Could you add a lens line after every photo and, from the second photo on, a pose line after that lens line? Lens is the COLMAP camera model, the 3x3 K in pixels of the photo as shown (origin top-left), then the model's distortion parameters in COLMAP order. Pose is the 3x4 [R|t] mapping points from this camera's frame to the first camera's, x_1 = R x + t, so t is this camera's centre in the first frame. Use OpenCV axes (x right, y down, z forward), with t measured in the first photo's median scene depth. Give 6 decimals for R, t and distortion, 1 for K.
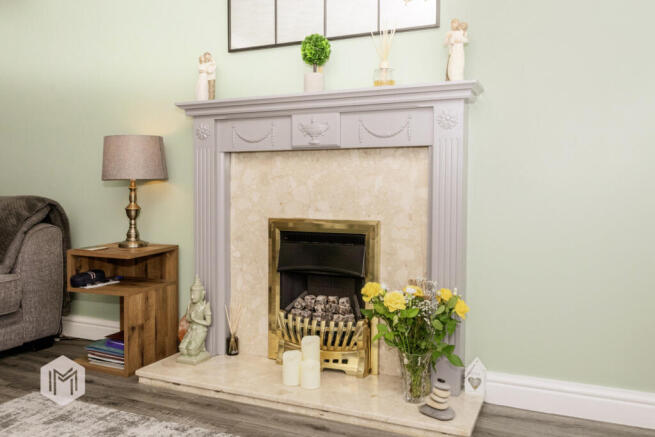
lens RADIAL K [[534.3, 0, 320.5], [0, 534.3, 214.2], [0, 0, 1]] dist [0.016237, 0.001473]
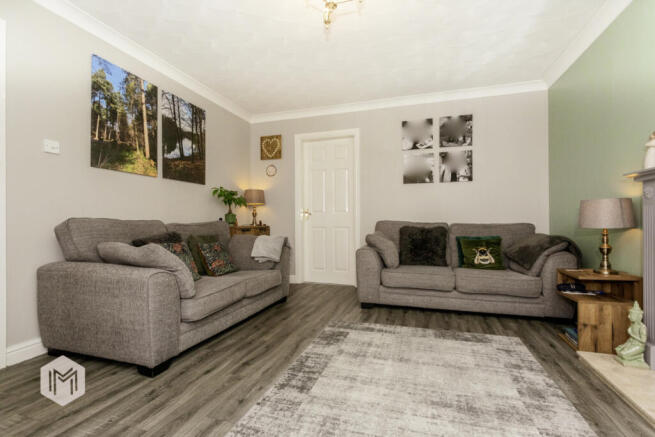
lens RADIAL K [[310.0, 0, 324.3], [0, 310.0, 220.8], [0, 0, 1]] dist [-0.000685, 0.000625]
pose [[0.114530, -0.004987, -0.993407, 0.454838], [-0.033634, 0.999395, -0.008894, -0.055010], [0.992850, 0.034431, 0.114293, 0.136495]]
